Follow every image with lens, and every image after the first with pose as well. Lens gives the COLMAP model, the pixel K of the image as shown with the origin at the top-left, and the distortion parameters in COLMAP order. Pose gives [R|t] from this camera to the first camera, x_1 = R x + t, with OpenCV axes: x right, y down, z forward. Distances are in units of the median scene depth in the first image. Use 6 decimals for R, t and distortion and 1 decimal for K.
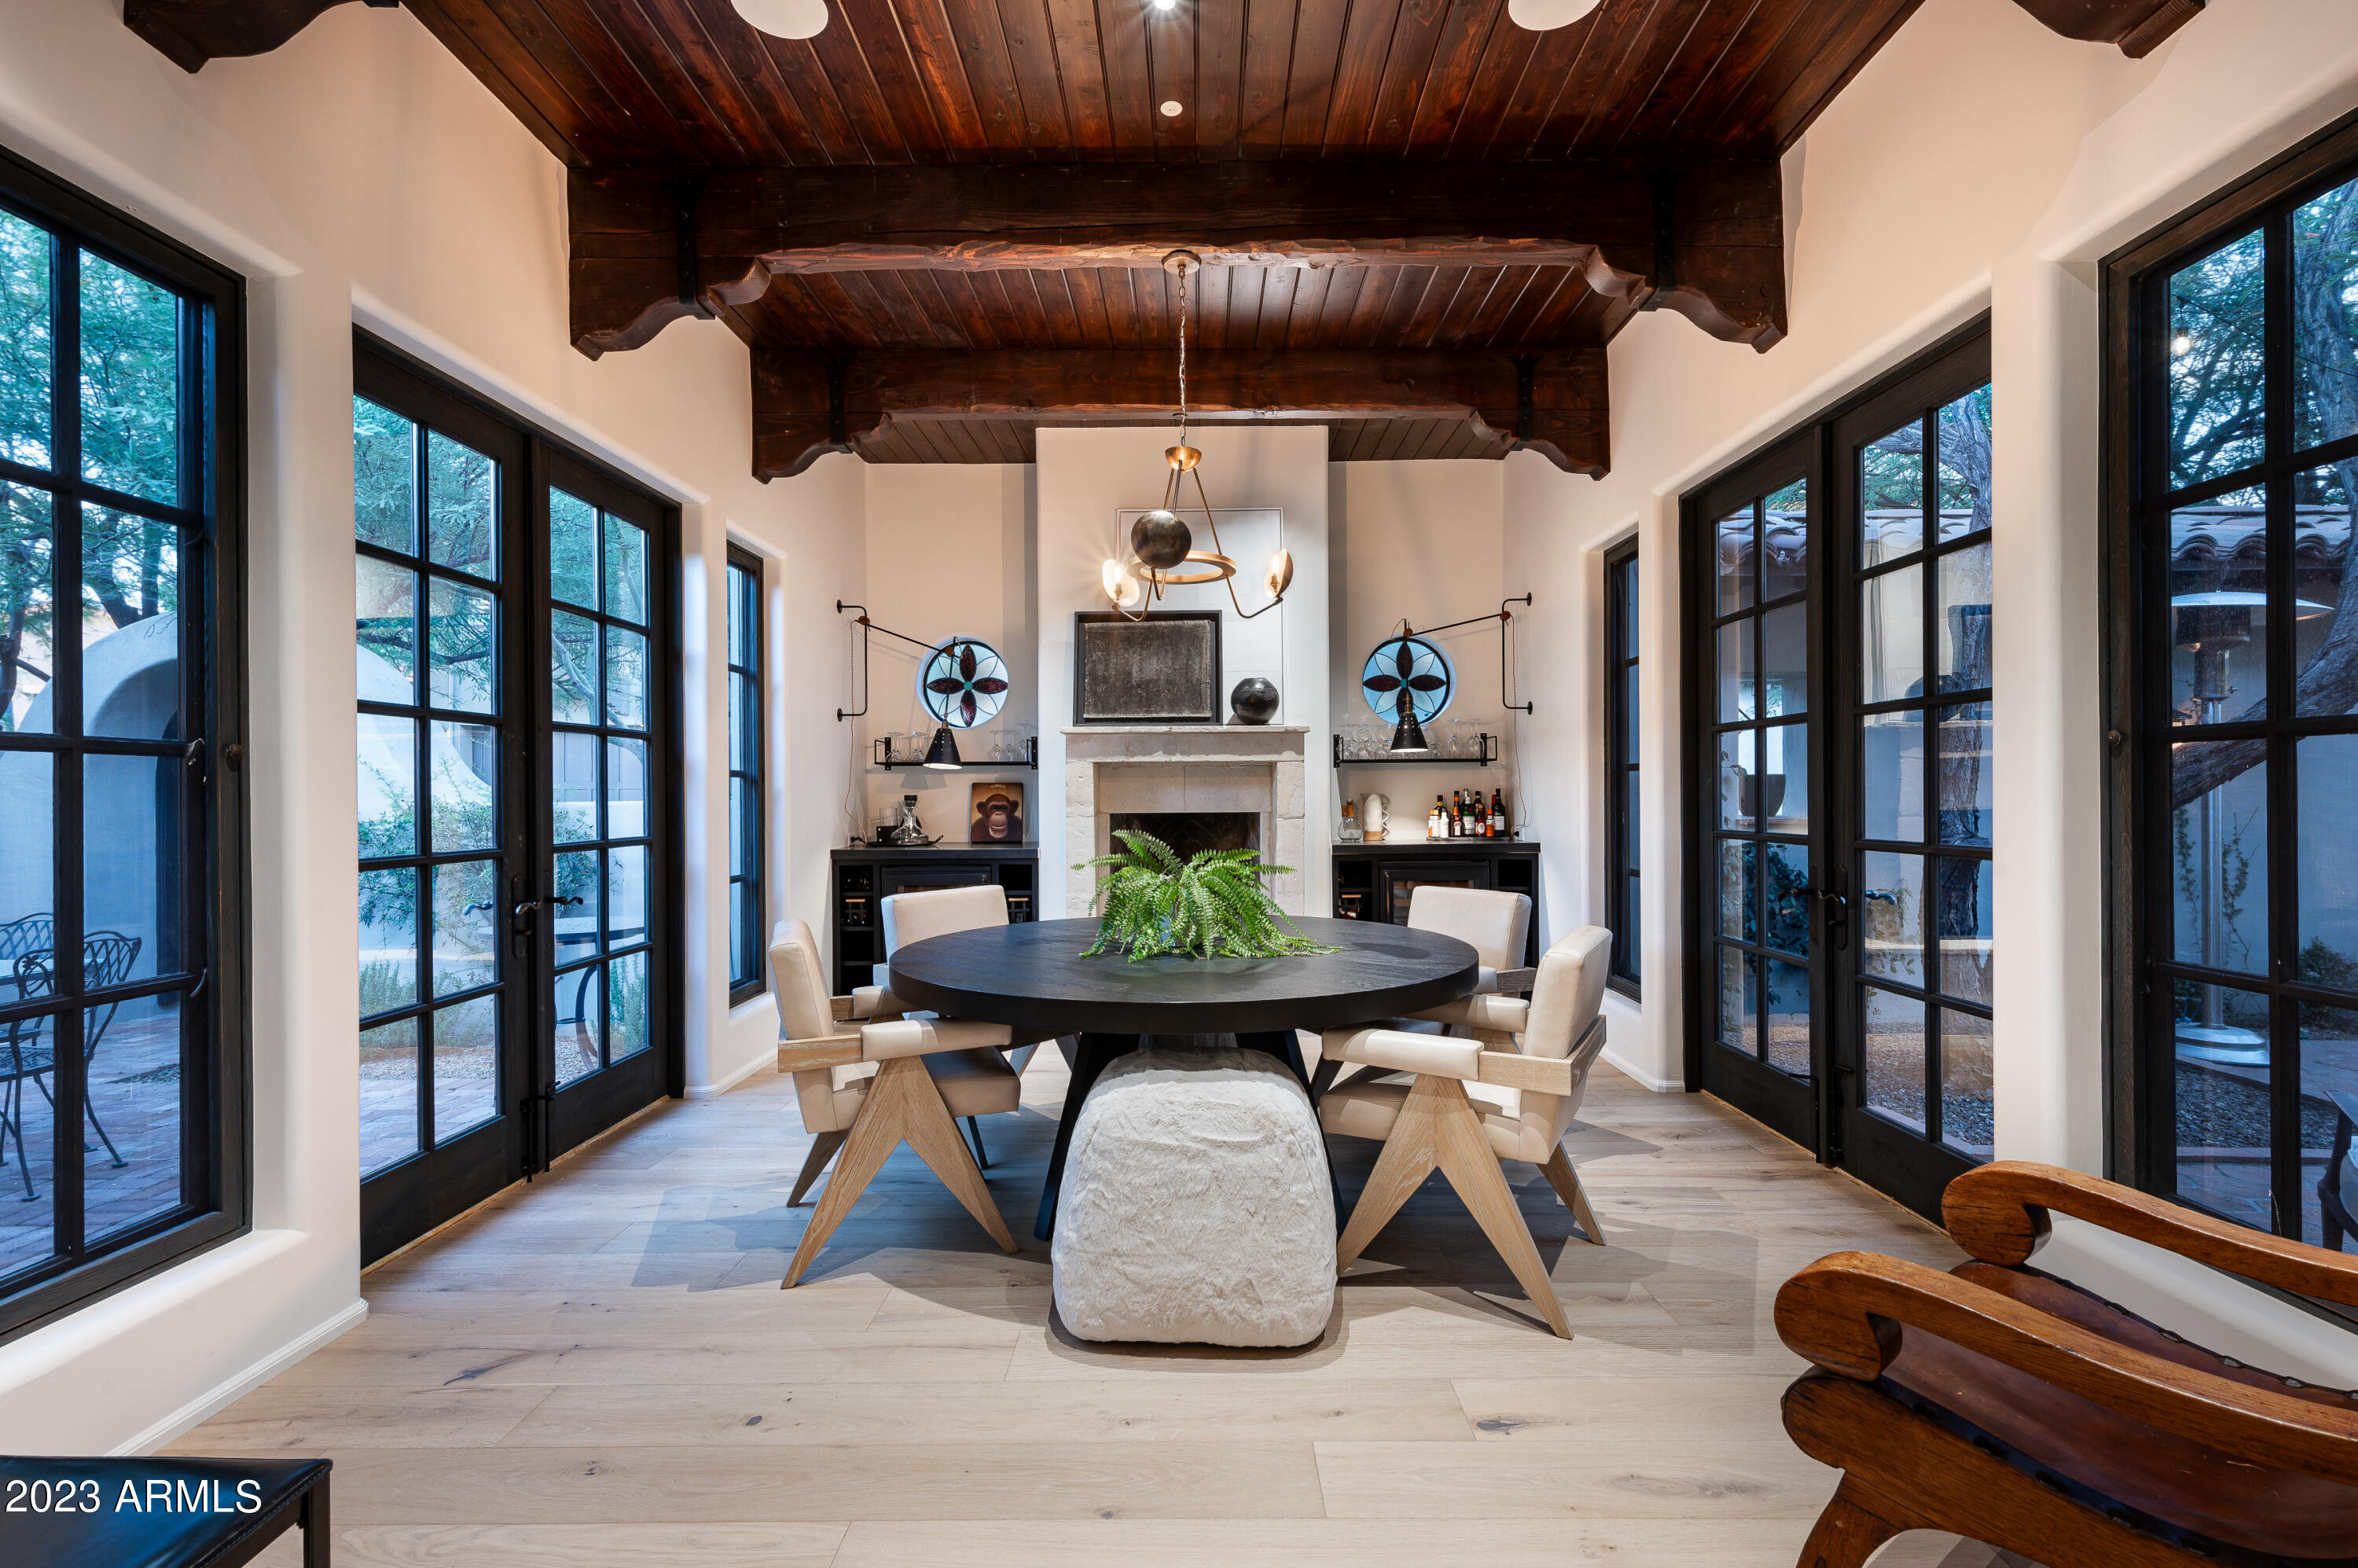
lens RADIAL K [[1070.1, 0, 1179.0], [0, 1070.1, 784.0], [0, 0, 1]] dist [0.000141, -0.000009]
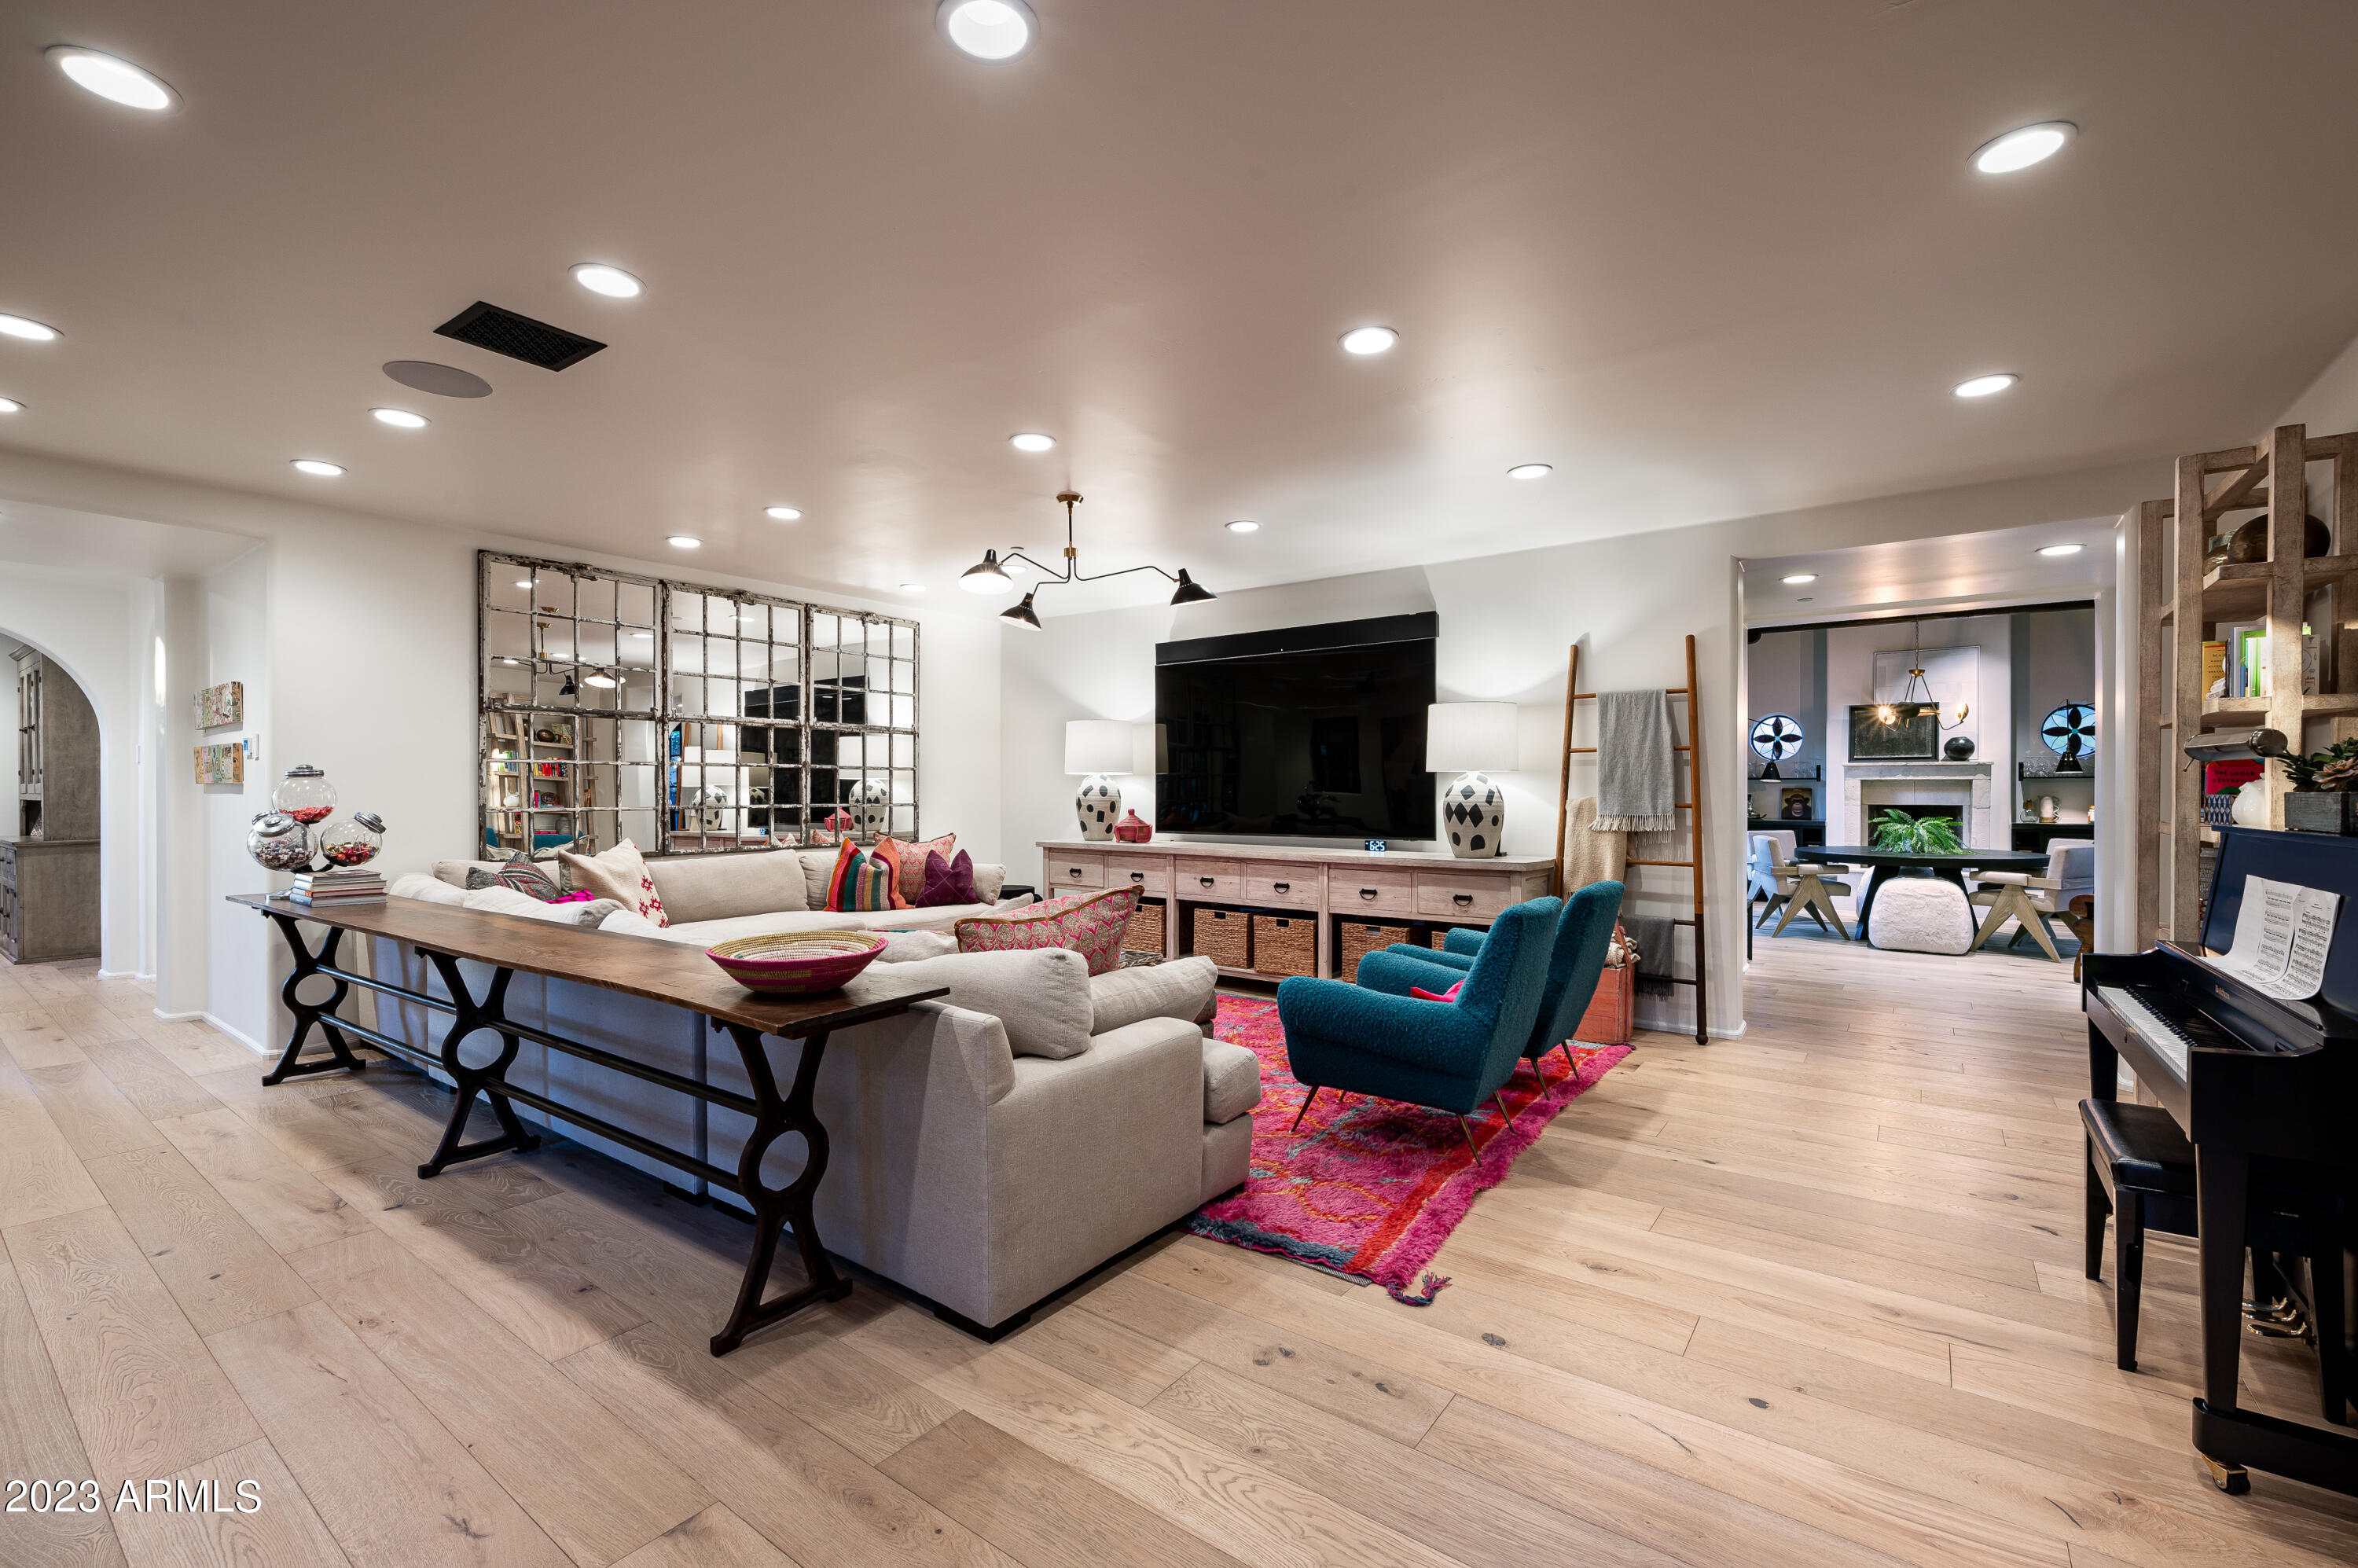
lens RADIAL K [[994.1, 0, 1179.0], [0, 994.1, 784.0], [0, 0, 1]] dist [0.000271, -0.000050]
pose [[0.809267, 0.005474, -0.587416, -0.016150], [-0.002328, 0.999979, 0.006110, -0.020129], [0.587437, -0.003577, 0.809262, -1.318219]]
